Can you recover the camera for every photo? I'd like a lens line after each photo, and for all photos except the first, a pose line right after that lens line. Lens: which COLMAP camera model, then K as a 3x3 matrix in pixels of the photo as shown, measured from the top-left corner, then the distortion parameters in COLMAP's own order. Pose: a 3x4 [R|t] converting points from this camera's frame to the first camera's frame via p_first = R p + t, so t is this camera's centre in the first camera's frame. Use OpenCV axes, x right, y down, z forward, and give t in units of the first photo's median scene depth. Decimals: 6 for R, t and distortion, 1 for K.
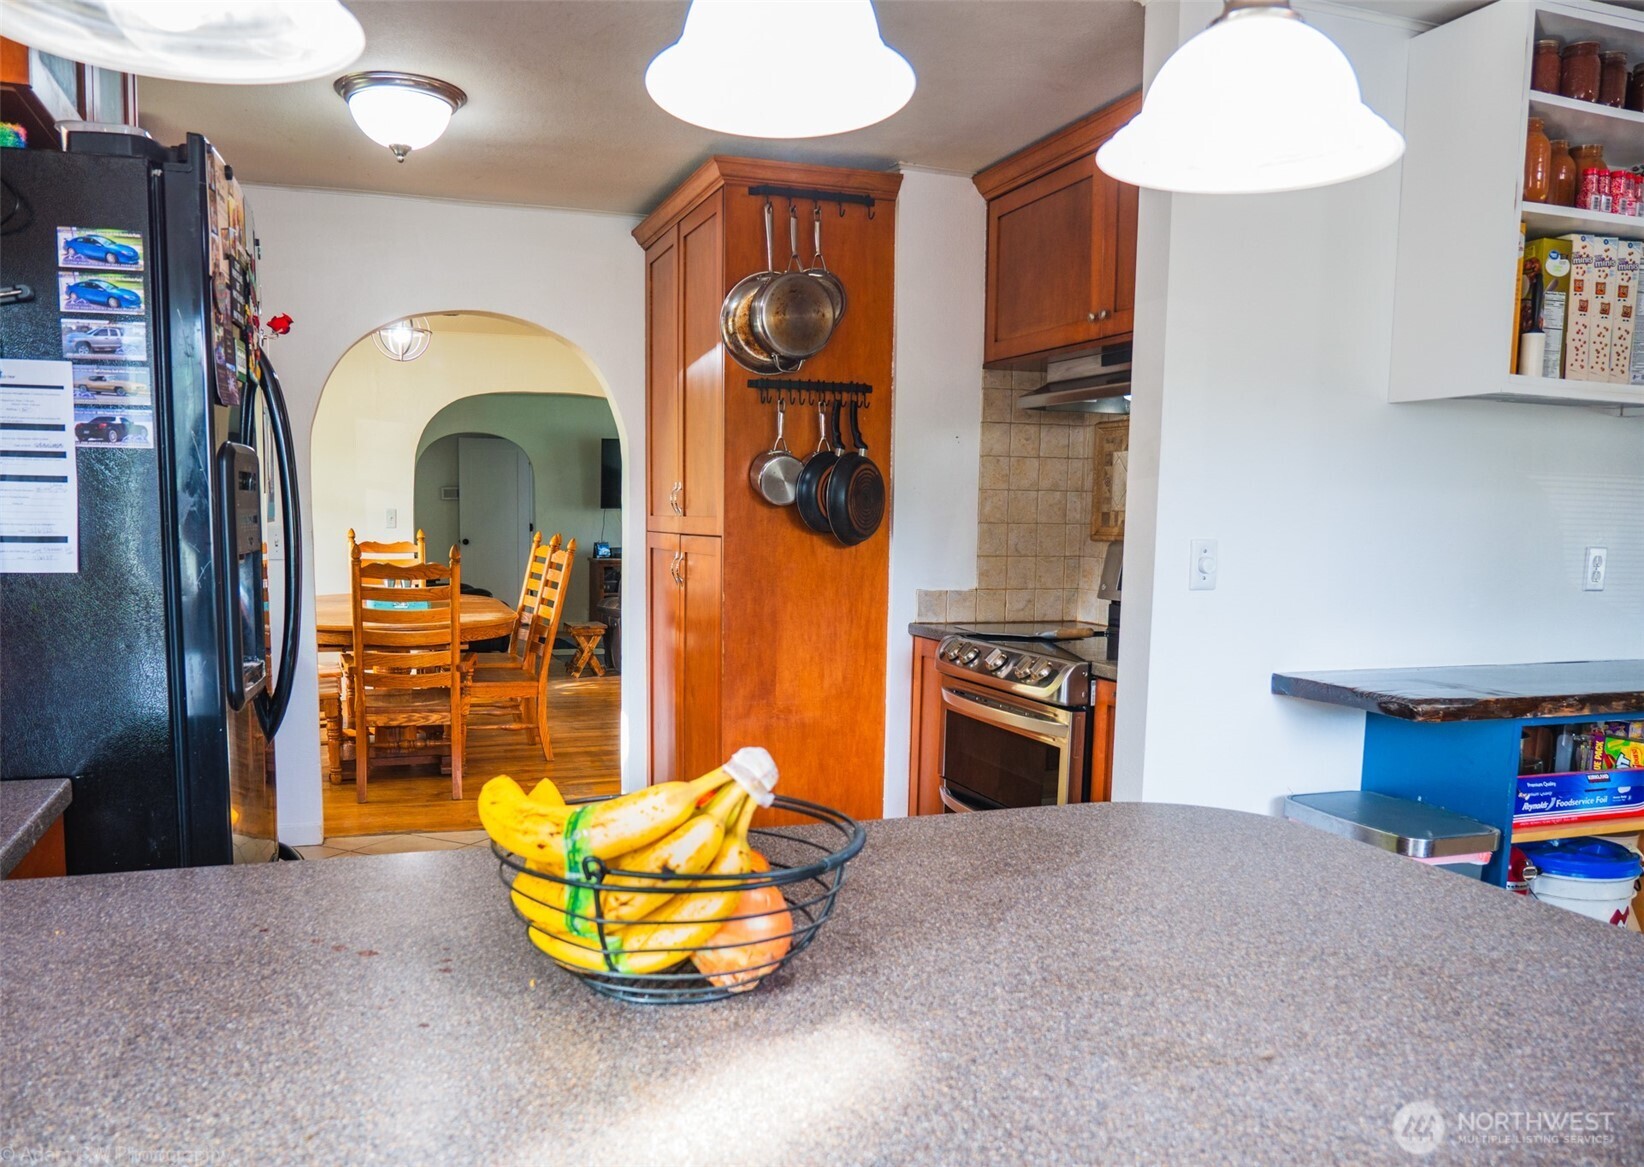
lens RADIAL K [[1238.8, 0, 821.0], [0, 1238.8, 589.0], [0, 0, 1]] dist [-0.000390, -0.000032]
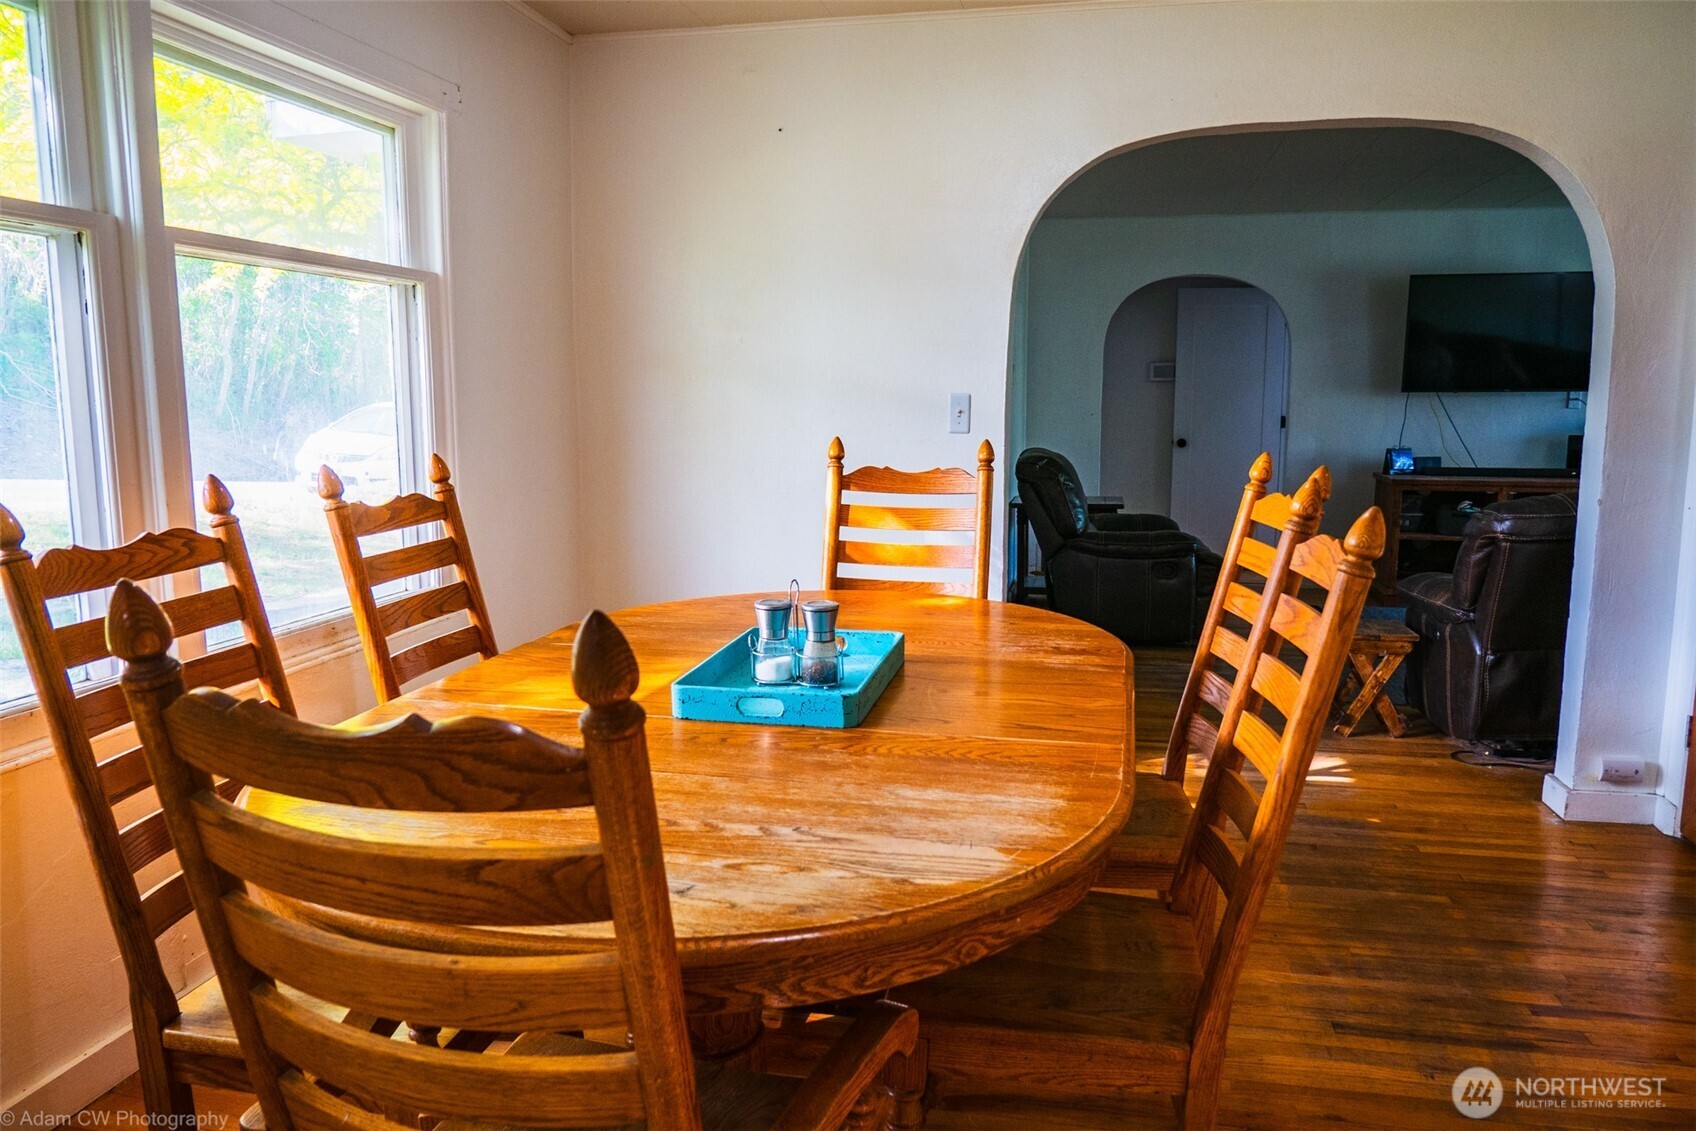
lens RADIAL K [[1211.8, 0, 849.5], [0, 1211.8, 566.4], [0, 0, 1]] dist [0.008162, -0.002743]
pose [[0.835360, 0.071540, -0.545029, -0.100560], [-0.030292, 0.995980, 0.084304, -0.029881], [0.548868, -0.053914, 0.834168, 0.478584]]
